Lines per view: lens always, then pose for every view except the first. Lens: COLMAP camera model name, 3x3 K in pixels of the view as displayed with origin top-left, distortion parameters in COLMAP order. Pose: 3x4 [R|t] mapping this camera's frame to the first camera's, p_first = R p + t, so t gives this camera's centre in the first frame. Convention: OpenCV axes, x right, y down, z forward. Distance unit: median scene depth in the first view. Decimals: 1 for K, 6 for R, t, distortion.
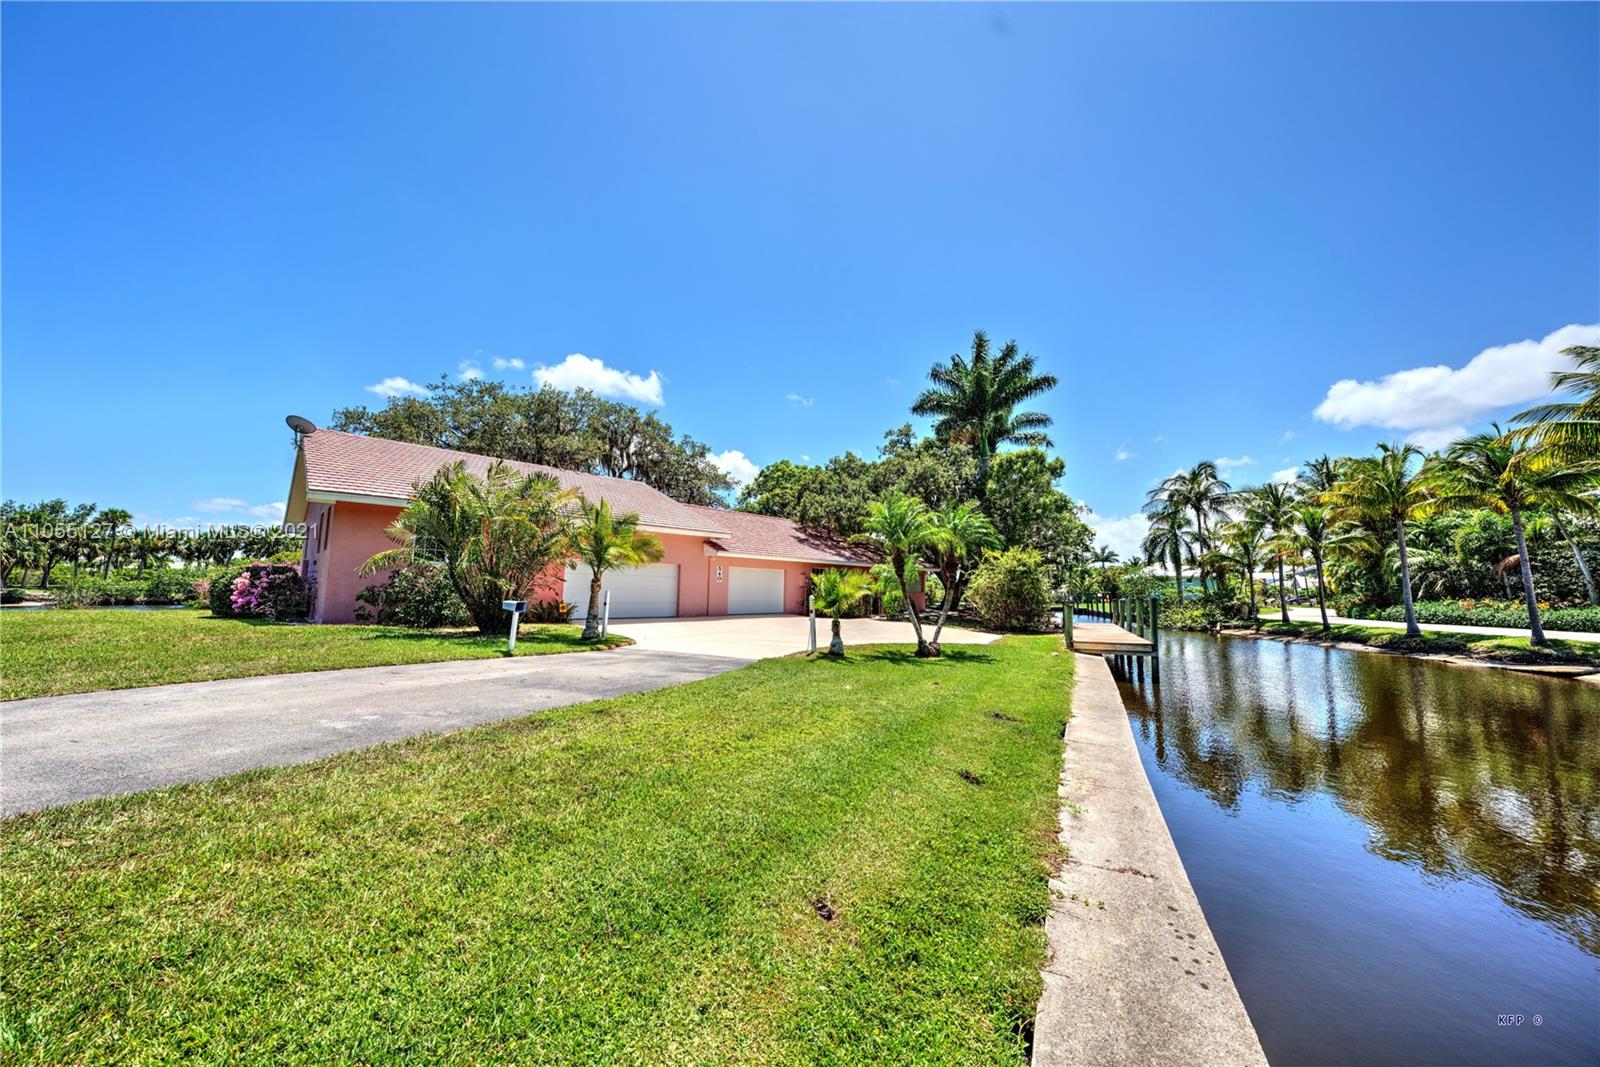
lens RADIAL K [[549.8, 0, 800.0], [0, 549.8, 533.5], [0, 0, 1]] dist [-0.030845, 0.007838]
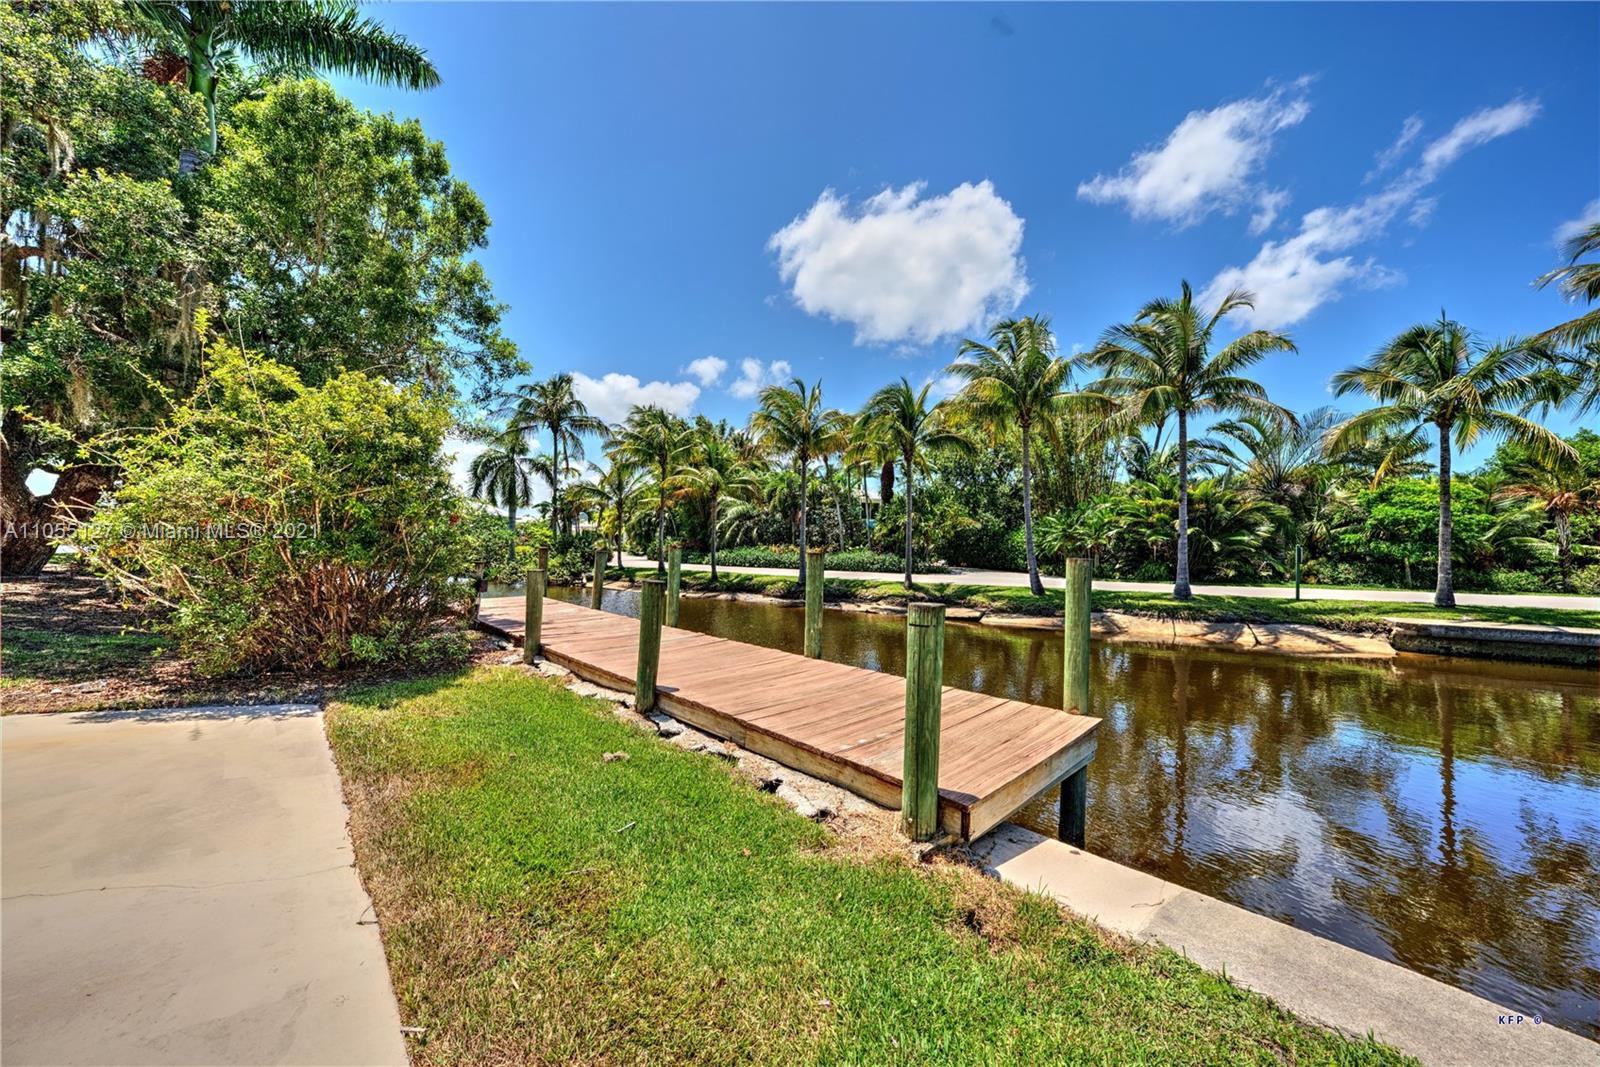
lens RADIAL K [[549.8, 0, 800.0], [0, 549.8, 533.5], [0, 0, 1]] dist [-0.030845, 0.007838]
pose [[0.345882, 0.014027, 0.938173, 0.163371], [-0.113773, 0.993137, 0.027097, 0.058455], [-0.931355, -0.116111, 0.345104, 0.524370]]
